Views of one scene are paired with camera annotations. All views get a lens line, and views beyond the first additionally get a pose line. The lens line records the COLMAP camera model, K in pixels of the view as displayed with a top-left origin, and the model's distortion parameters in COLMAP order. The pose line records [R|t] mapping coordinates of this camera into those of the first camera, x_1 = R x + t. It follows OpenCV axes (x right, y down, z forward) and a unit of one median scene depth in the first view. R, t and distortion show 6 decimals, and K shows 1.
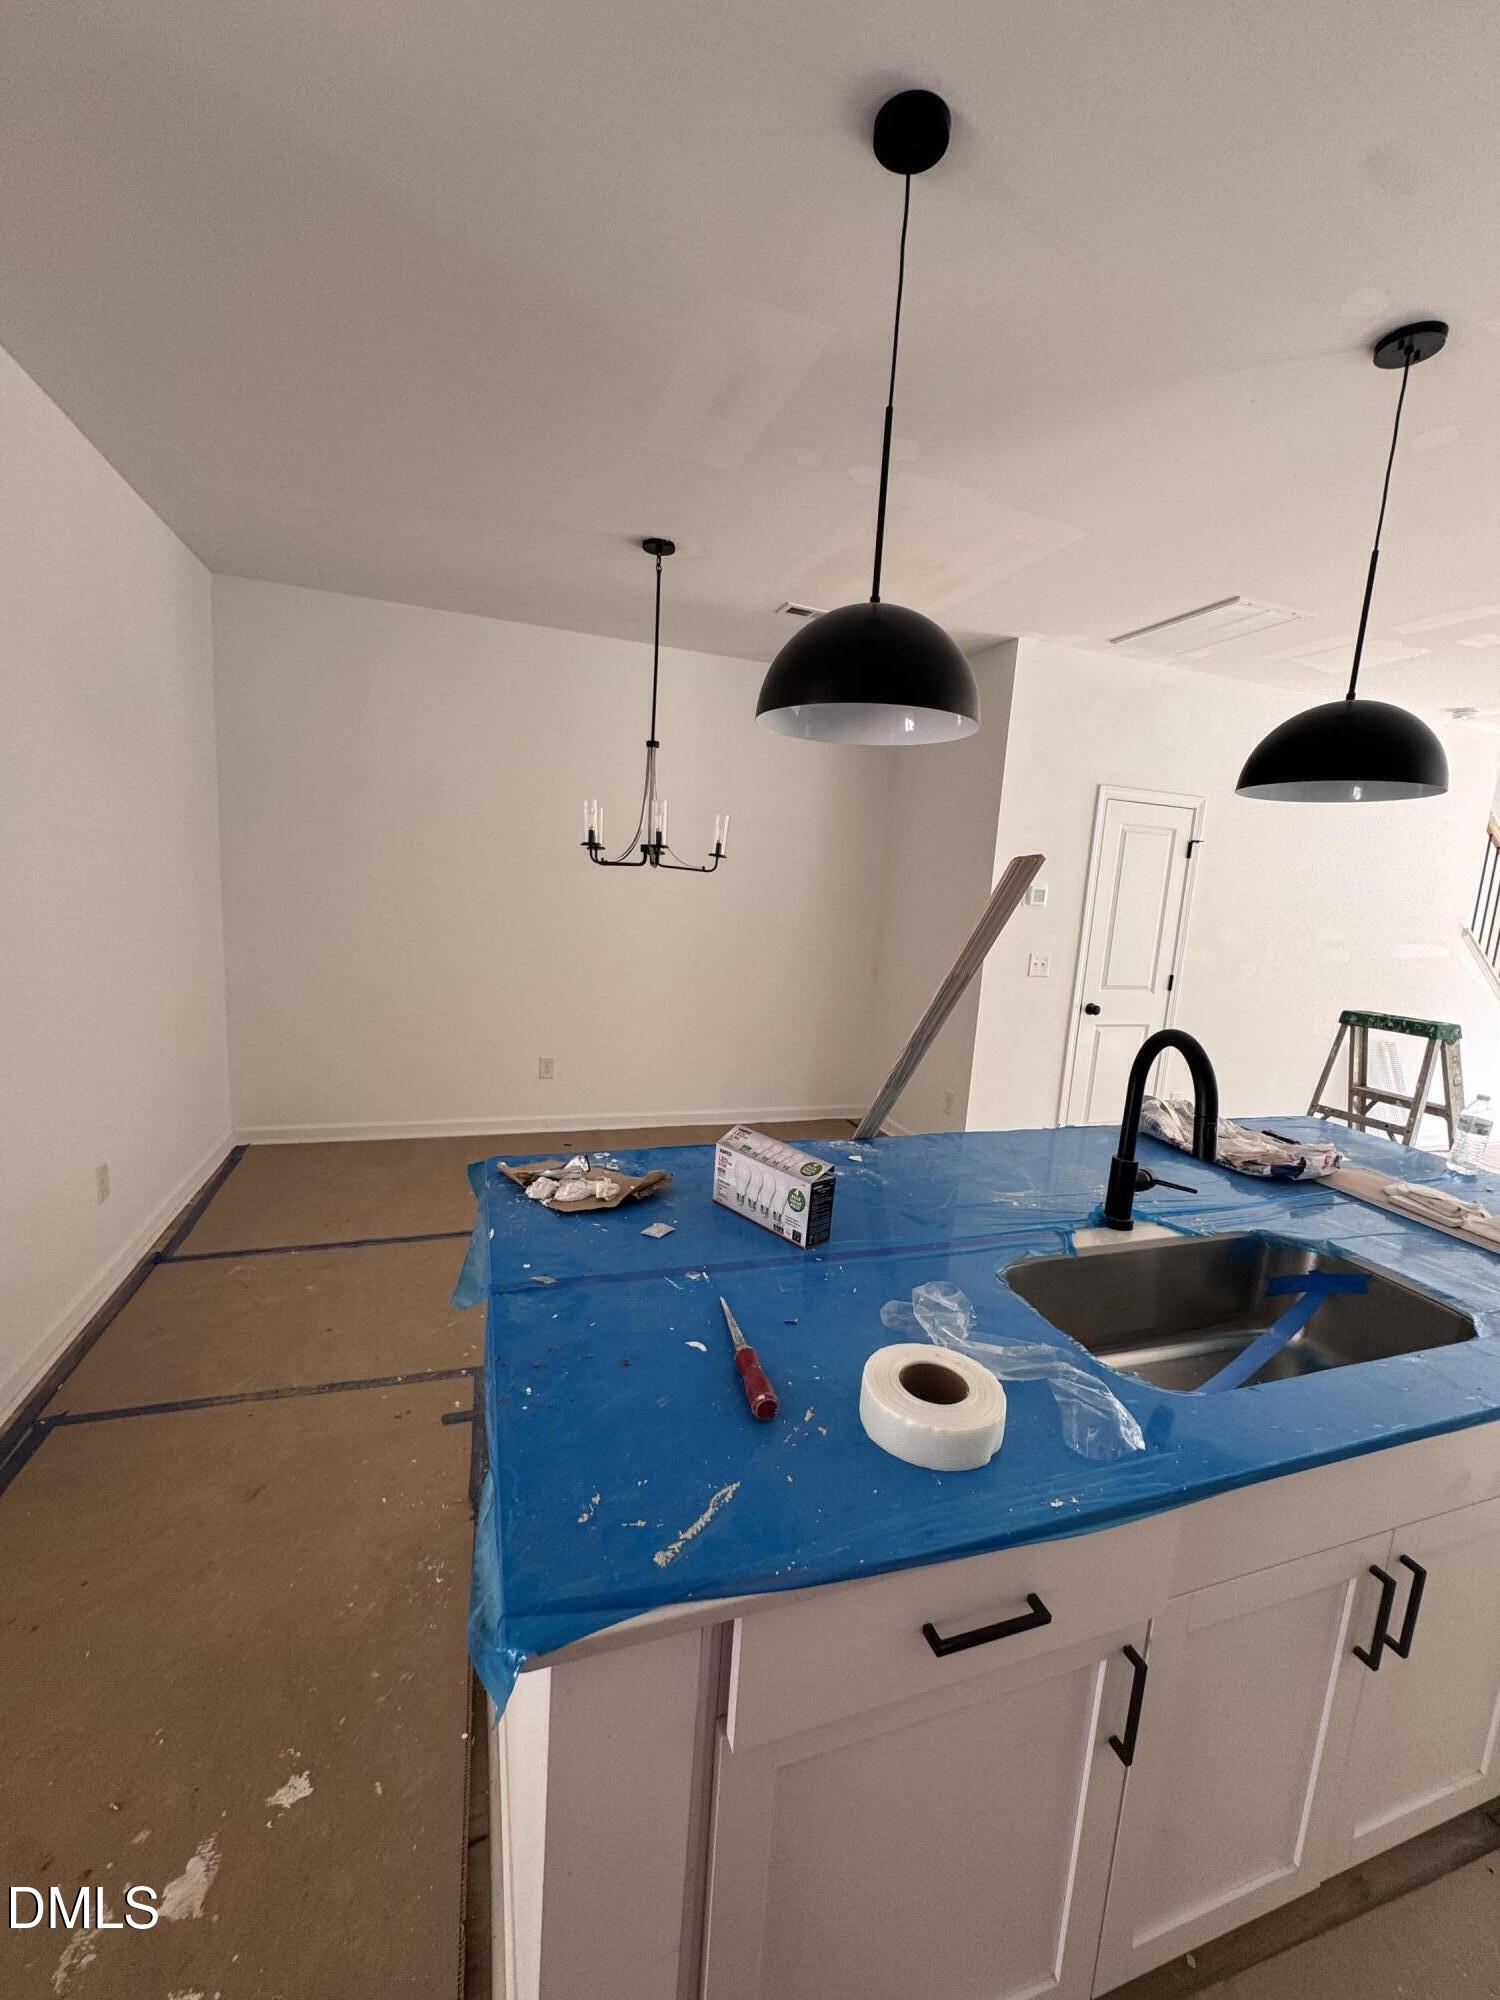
lens RADIAL K [[797.9, 0, 749.6], [0, 797.9, 999.4], [0, 0, 1]] dist [0.002378, -0.000044]
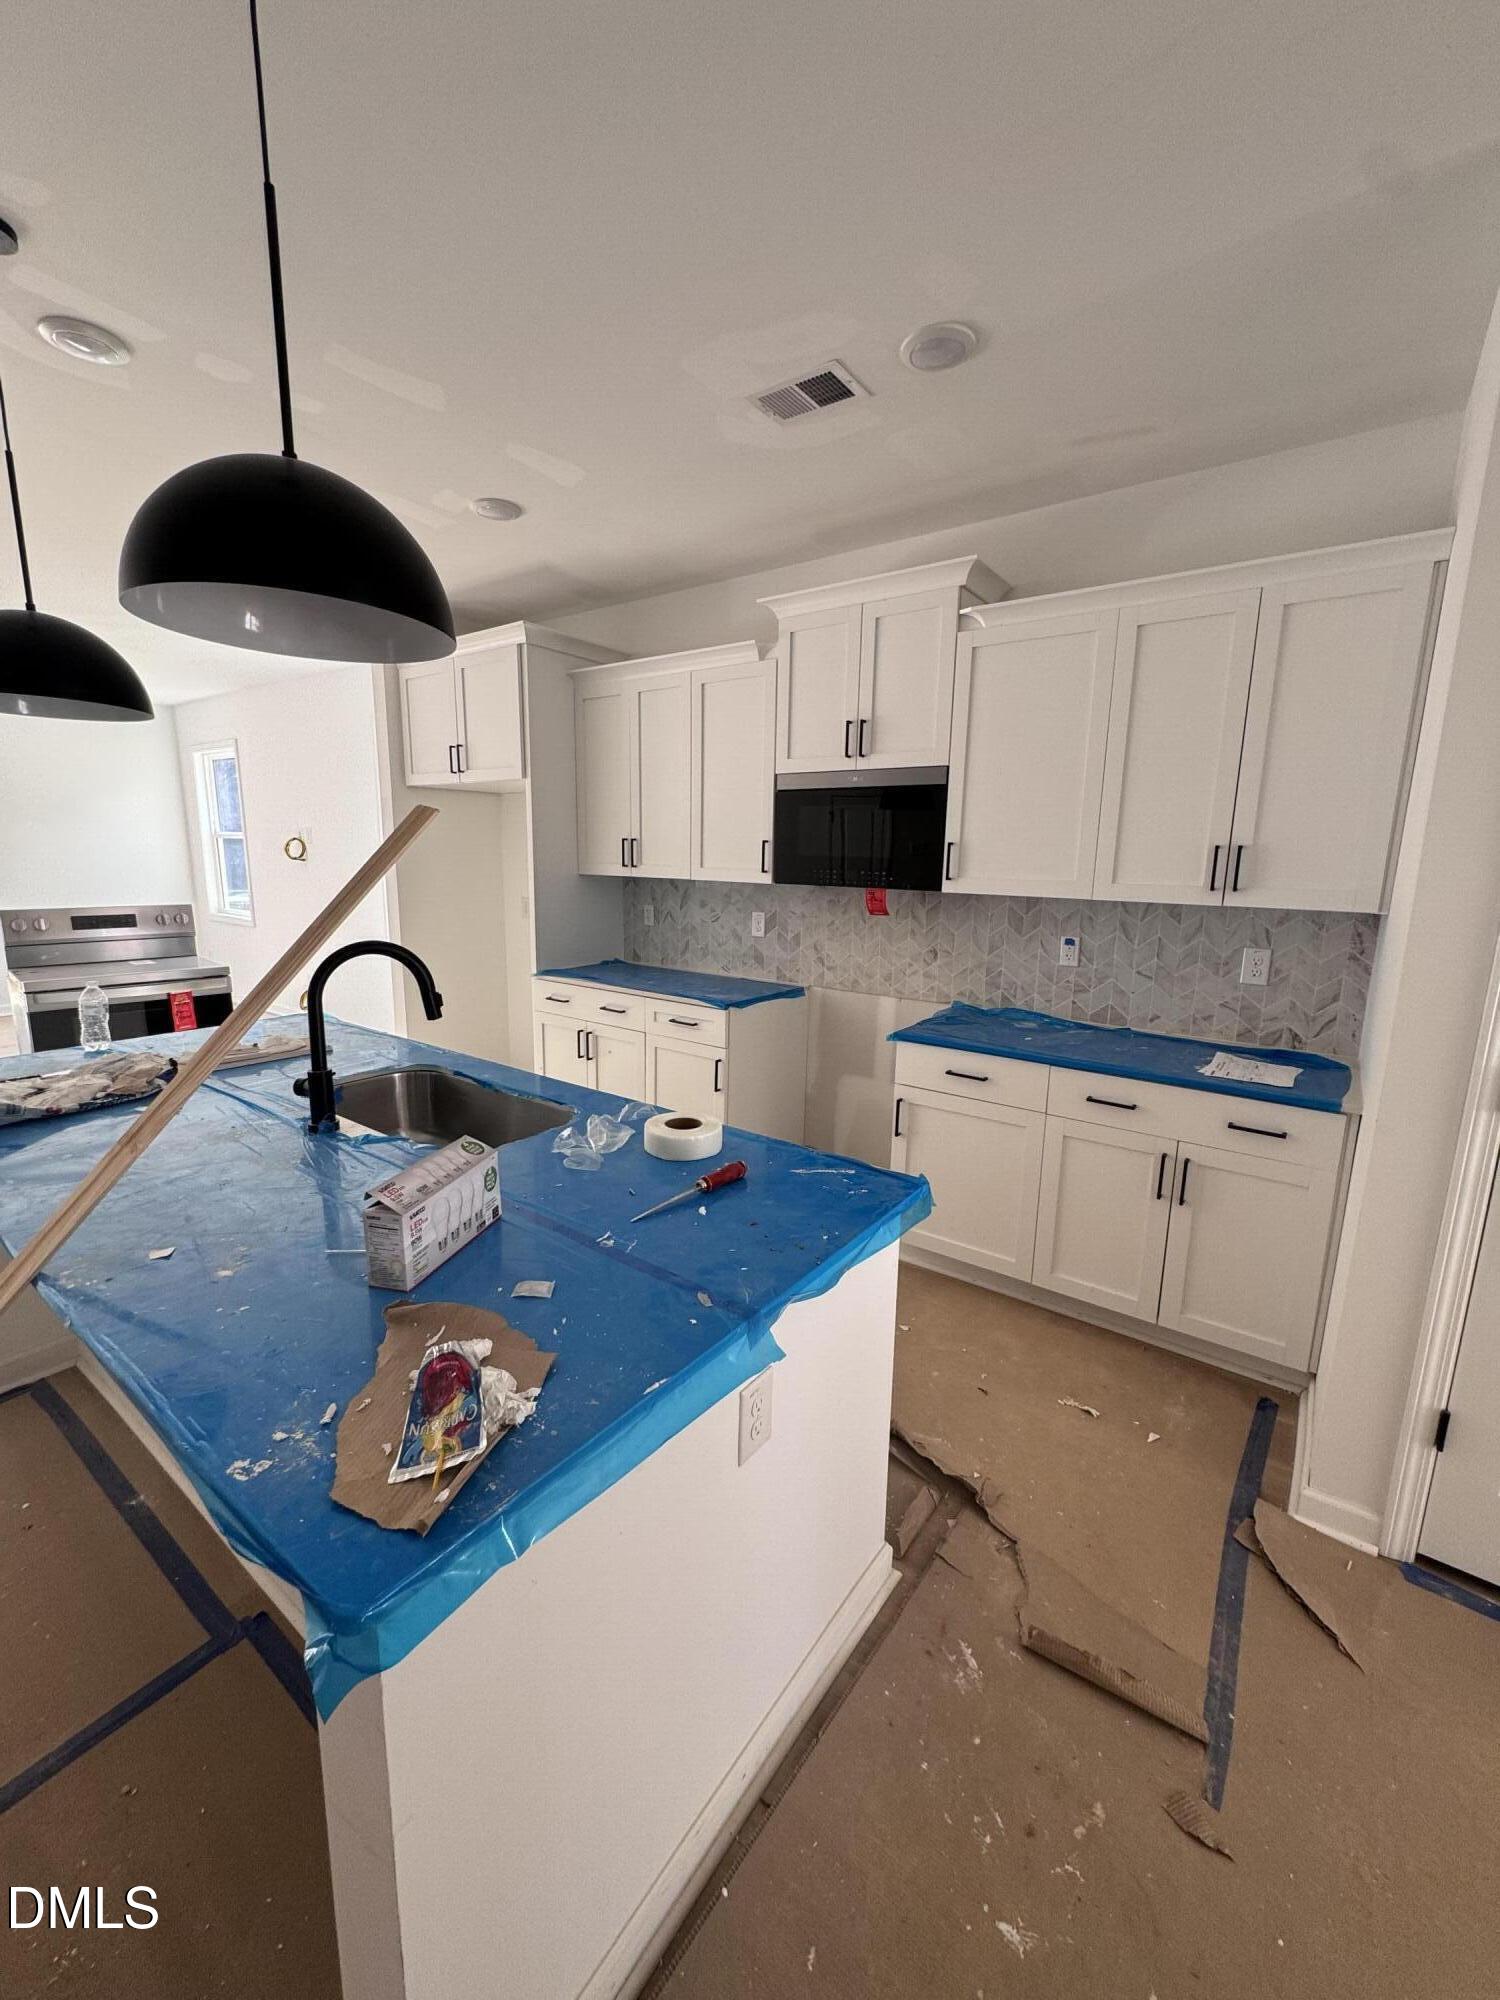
lens RADIAL K [[797.9, 0, 751.6], [0, 797.9, 1002.6], [0, 0, 1]] dist [0.002378, -0.000044]
pose [[-0.569242, -0.226780, 0.790275, -0.773236], [0.070504, 0.944201, 0.321736, -0.217485], [-0.819141, 0.238863, -0.521490, 1.116955]]
